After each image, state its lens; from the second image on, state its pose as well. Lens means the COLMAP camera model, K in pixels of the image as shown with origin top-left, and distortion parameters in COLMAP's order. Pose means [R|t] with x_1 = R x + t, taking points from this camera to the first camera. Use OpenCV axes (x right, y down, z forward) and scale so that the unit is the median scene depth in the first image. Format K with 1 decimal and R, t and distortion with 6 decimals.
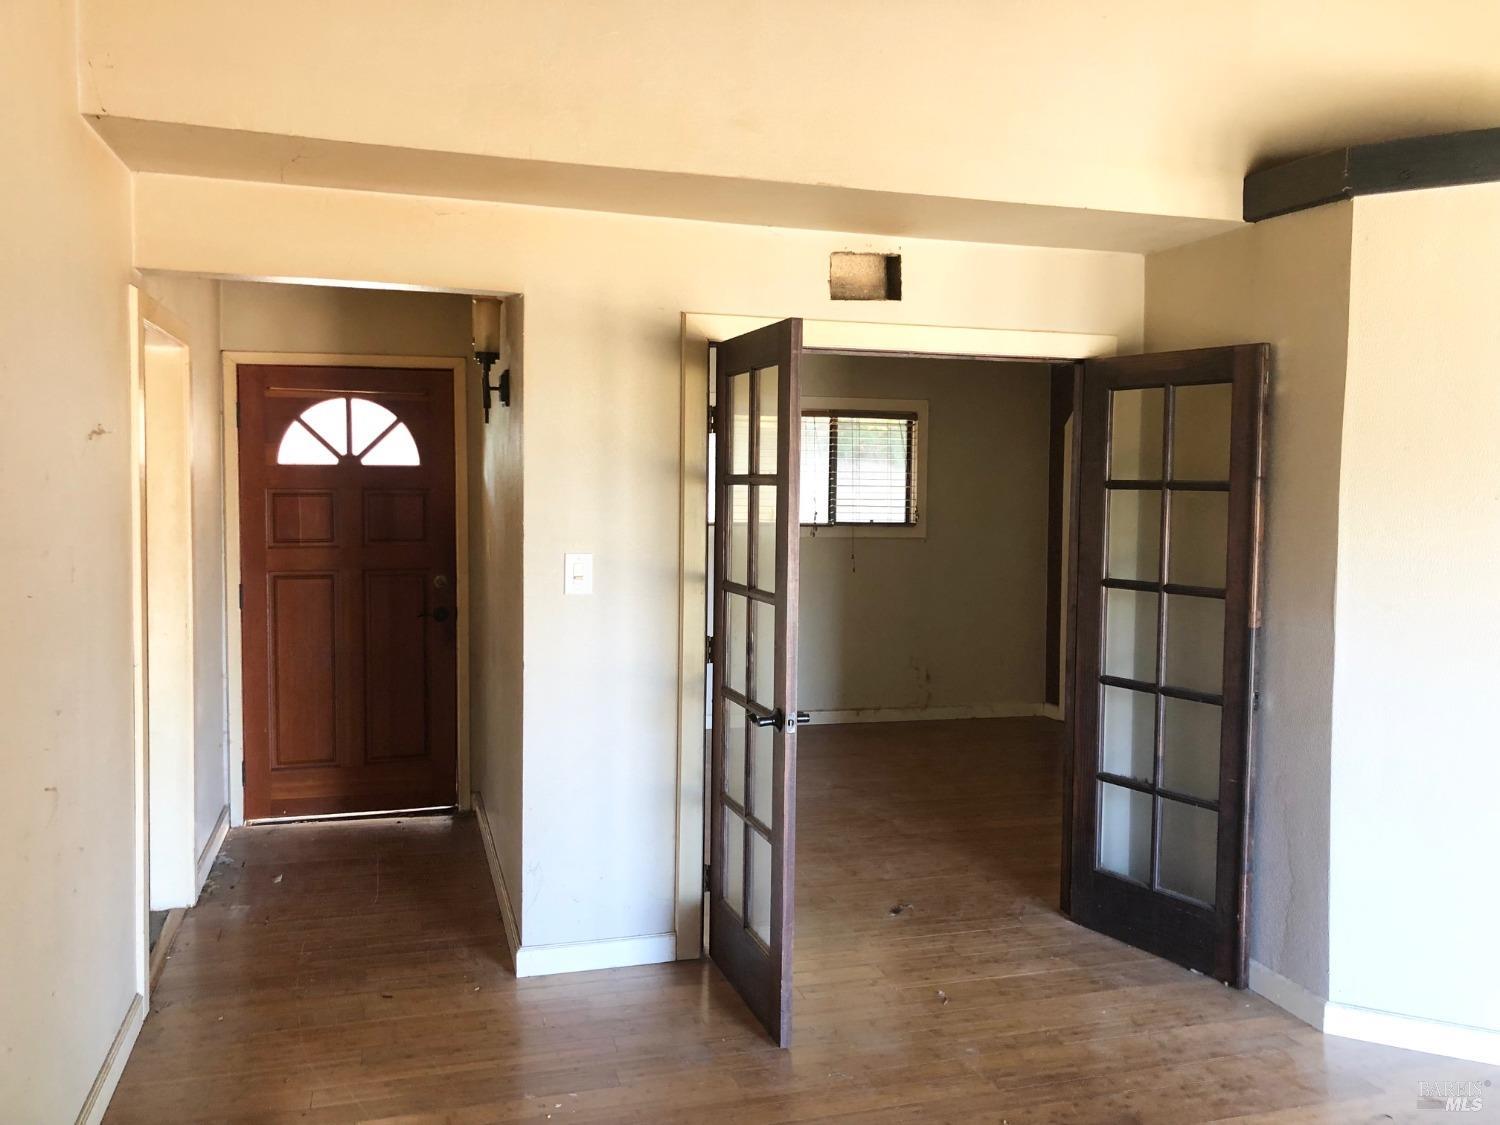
lens RADIAL K [[1218.8, 0, 753.0], [0, 1218.8, 558.7], [0, 0, 1]] dist [0.013396, 0.000090]
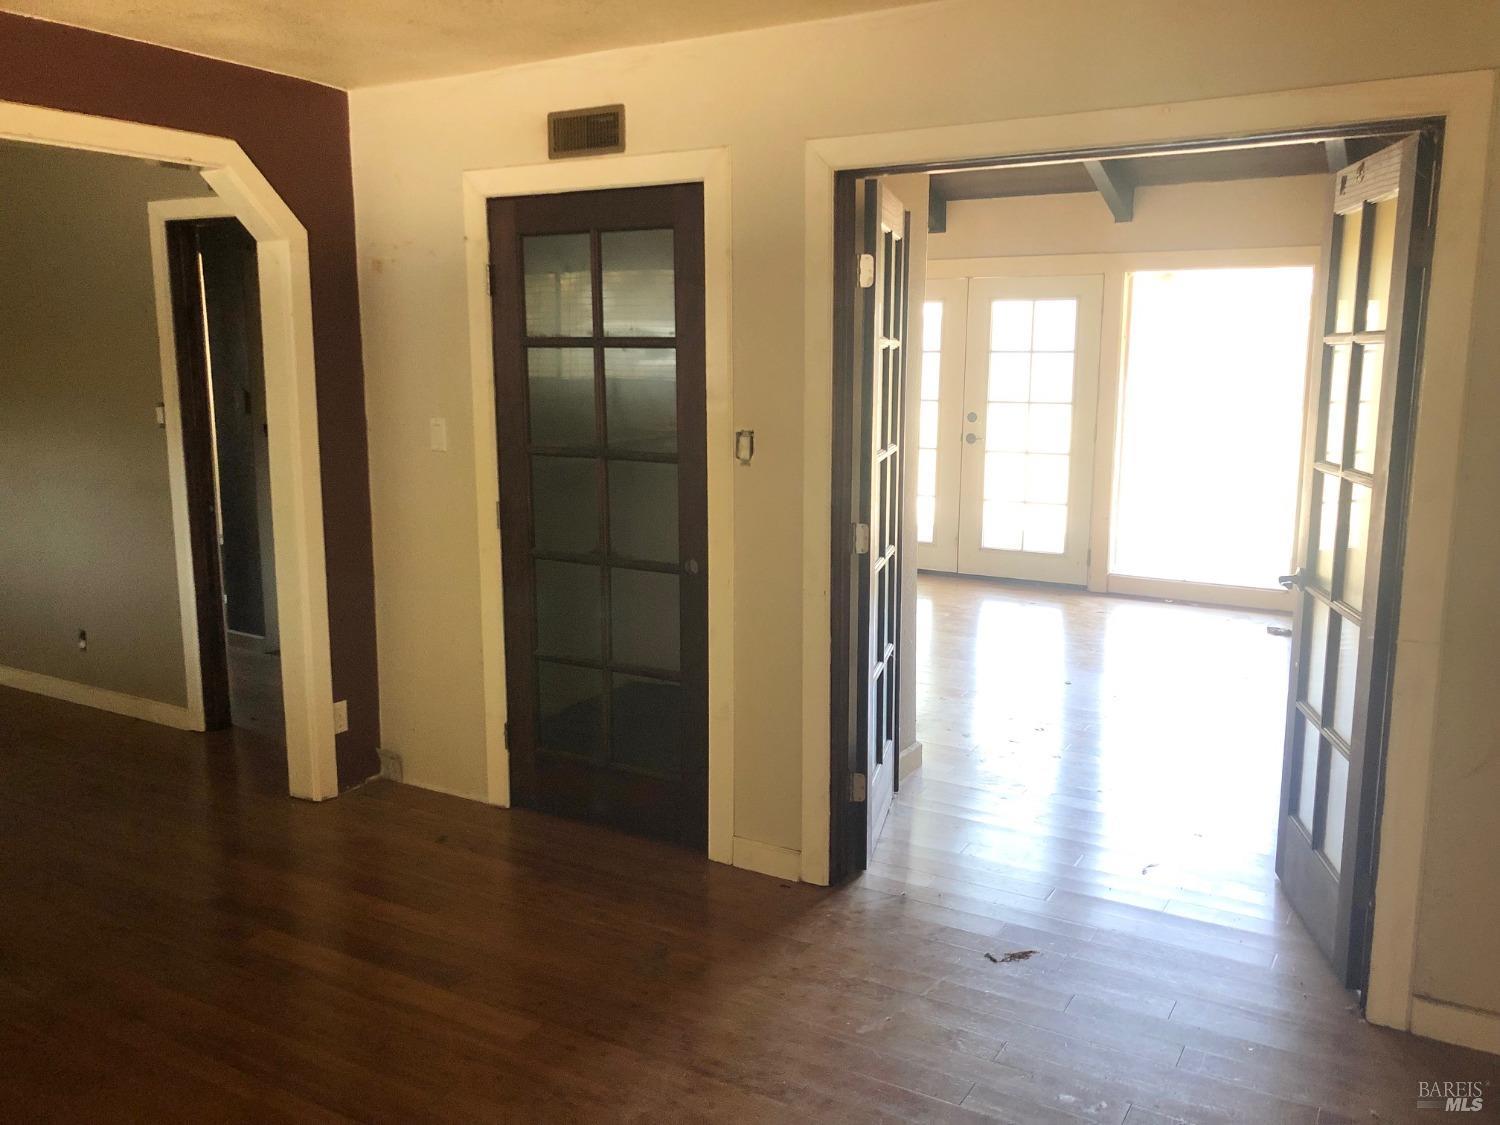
lens RADIAL K [[1218.8, 0, 747.6], [0, 1218.8, 559.8], [0, 0, 1]] dist [0.013396, 0.000090]
pose [[-0.683250, -0.136663, 0.717281, -0.225118], [0.035556, 0.974937, 0.219623, -0.090226], [-0.729318, 0.175561, -0.661266, 1.322348]]
